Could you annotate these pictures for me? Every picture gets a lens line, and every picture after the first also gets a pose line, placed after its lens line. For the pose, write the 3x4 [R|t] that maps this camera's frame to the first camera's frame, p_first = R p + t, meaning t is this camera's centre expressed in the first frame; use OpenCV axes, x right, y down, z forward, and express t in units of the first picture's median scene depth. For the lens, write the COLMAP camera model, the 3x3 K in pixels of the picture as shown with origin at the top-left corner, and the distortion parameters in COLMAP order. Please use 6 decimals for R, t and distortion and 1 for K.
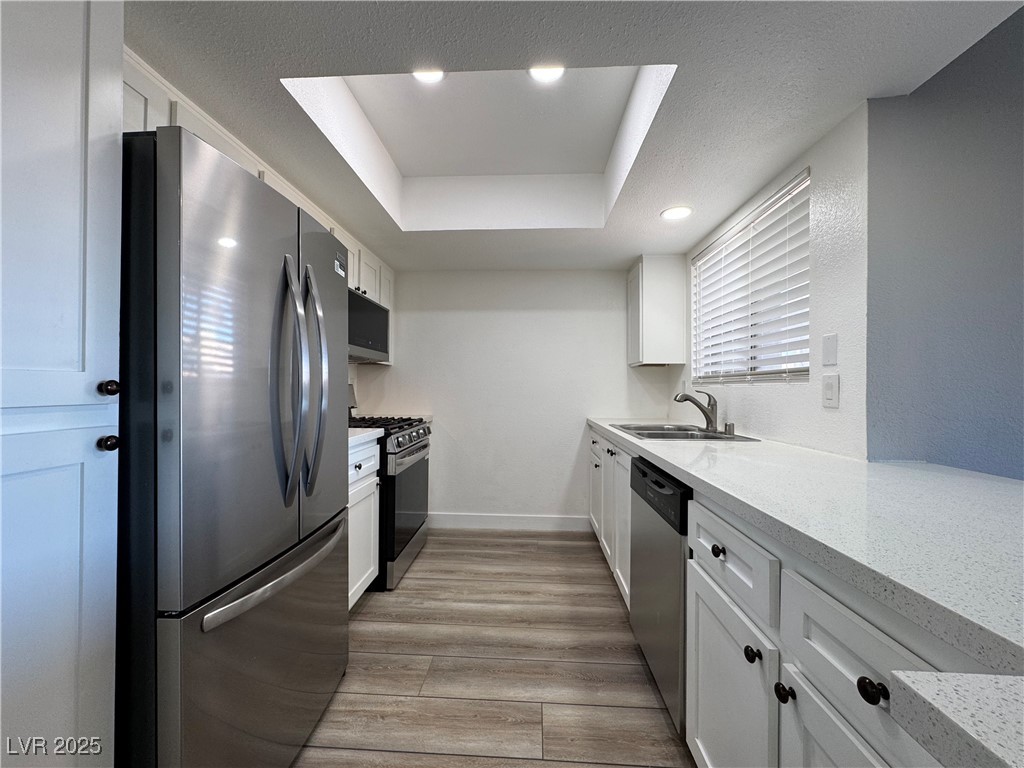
lens RADIAL K [[406.4, 0, 512.0], [0, 406.4, 384.0], [0, 0, 1]] dist [-0.002406, 0.000414]
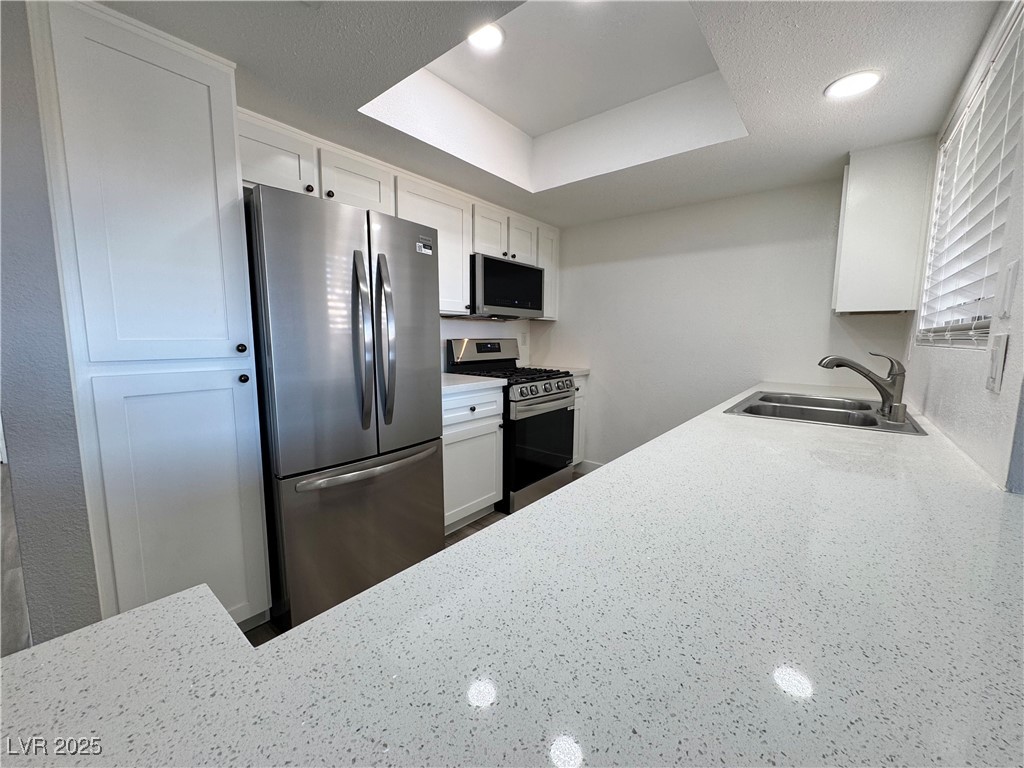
lens RADIAL K [[406.7, 0, 512.0], [0, 406.7, 384.0], [0, 0, 1]] dist [-0.001435, 0.000142]
pose [[0.805855, 0.069315, -0.588042, 0.379504], [0.004404, 0.992395, 0.123013, -0.018208], [0.592096, -0.101721, 0.799422, 0.087070]]
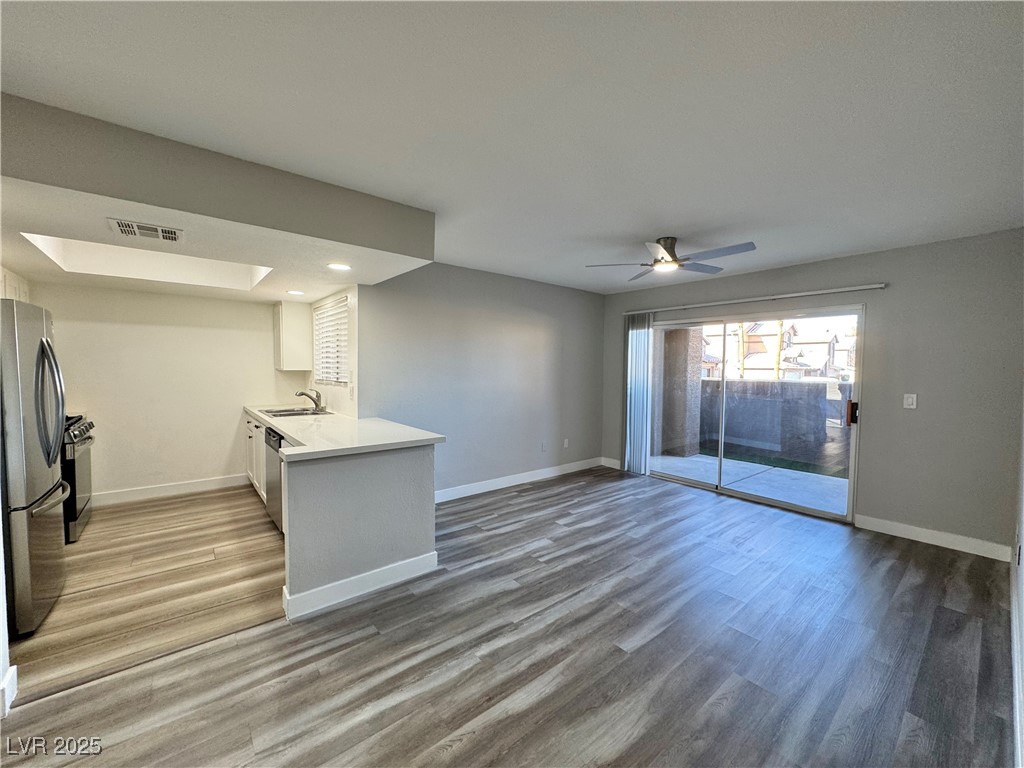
lens RADIAL K [[406.4, 0, 512.0], [0, 406.4, 384.0], [0, 0, 1]] dist [-0.002406, 0.000414]
pose [[0.738927, -0.028110, 0.673199, -0.113494], [-0.010612, 0.998520, 0.053341, -0.118422], [-0.673702, -0.046559, 0.737535, -1.006845]]
